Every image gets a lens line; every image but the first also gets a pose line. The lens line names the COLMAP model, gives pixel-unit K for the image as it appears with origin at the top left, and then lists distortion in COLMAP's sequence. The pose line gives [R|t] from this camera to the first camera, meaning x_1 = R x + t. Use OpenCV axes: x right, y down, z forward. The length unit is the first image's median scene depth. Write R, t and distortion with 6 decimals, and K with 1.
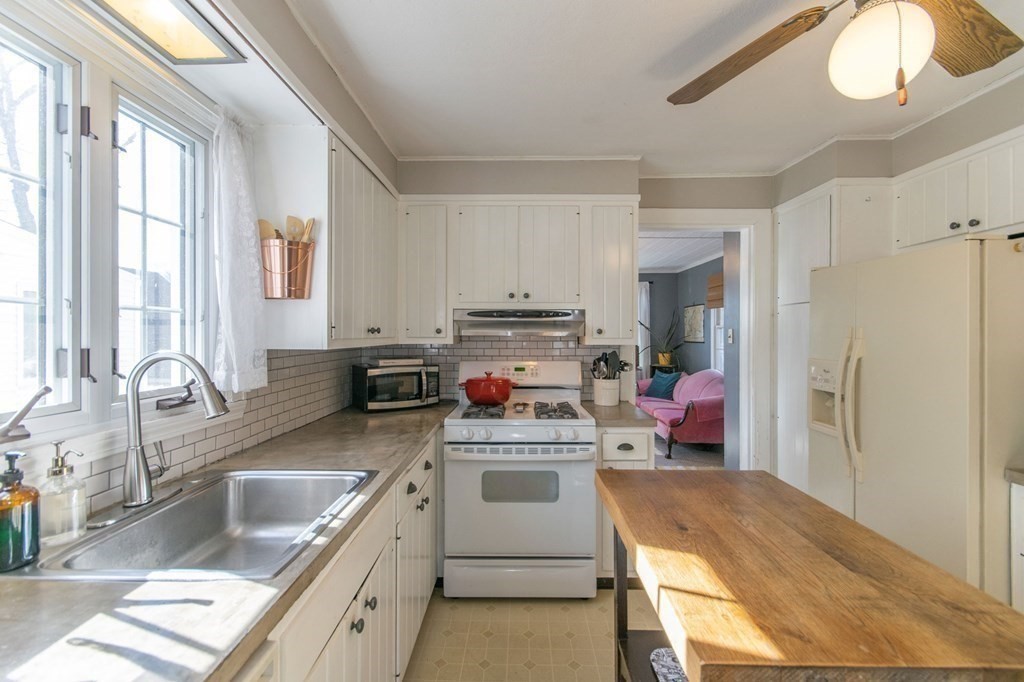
lens RADIAL K [[455.1, 0, 510.9], [0, 455.1, 332.7], [0, 0, 1]] dist [0.009130, -0.002136]
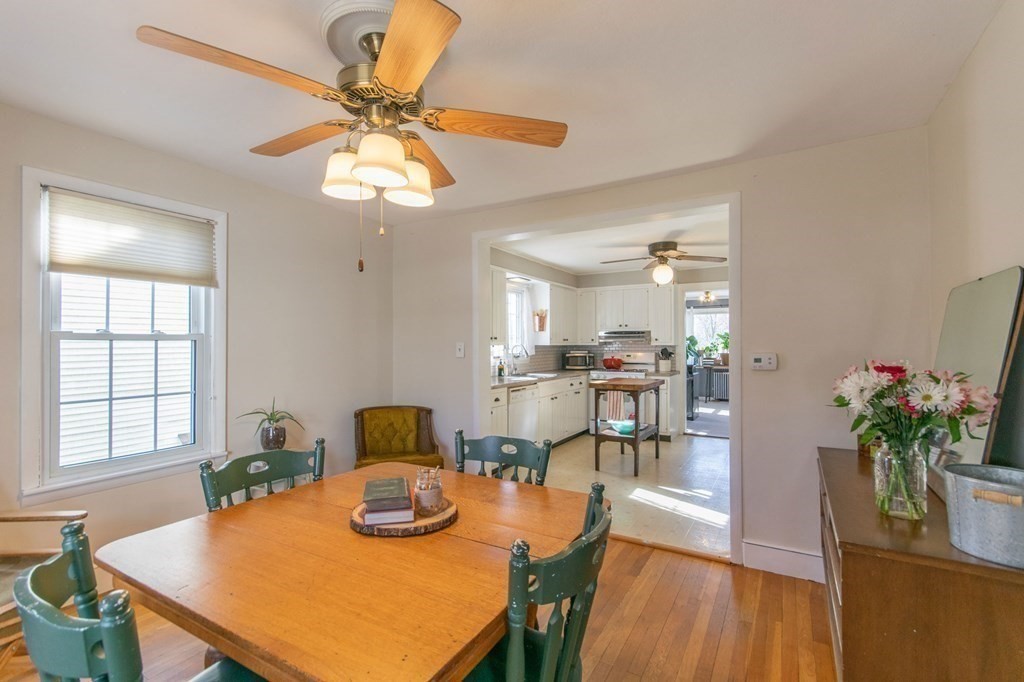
lens RADIAL K [[455.1, 0, 513.3], [0, 455.1, 339.6], [0, 0, 1]] dist [0.009130, -0.002136]
pose [[0.868295, -0.006622, -0.496004, 0.852906], [0.004939, 0.999977, -0.004703, 0.005547], [0.496023, 0.001634, 0.868308, -1.708375]]
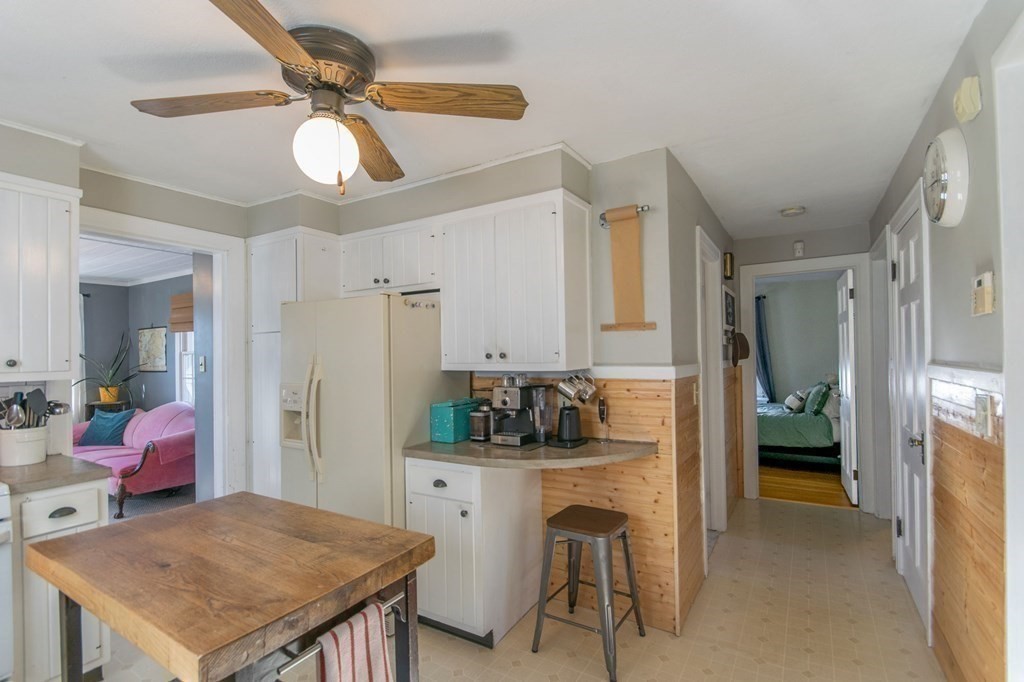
lens RADIAL K [[476.8, 0, 513.0], [0, 476.8, 346.9], [0, 0, 1]] dist [-0.003913, -0.001434]
pose [[0.511042, 0.002322, 0.859553, -0.051133], [0.017402, 0.999763, -0.013047, -0.005720], [-0.859380, 0.021625, 0.510881, -0.074311]]
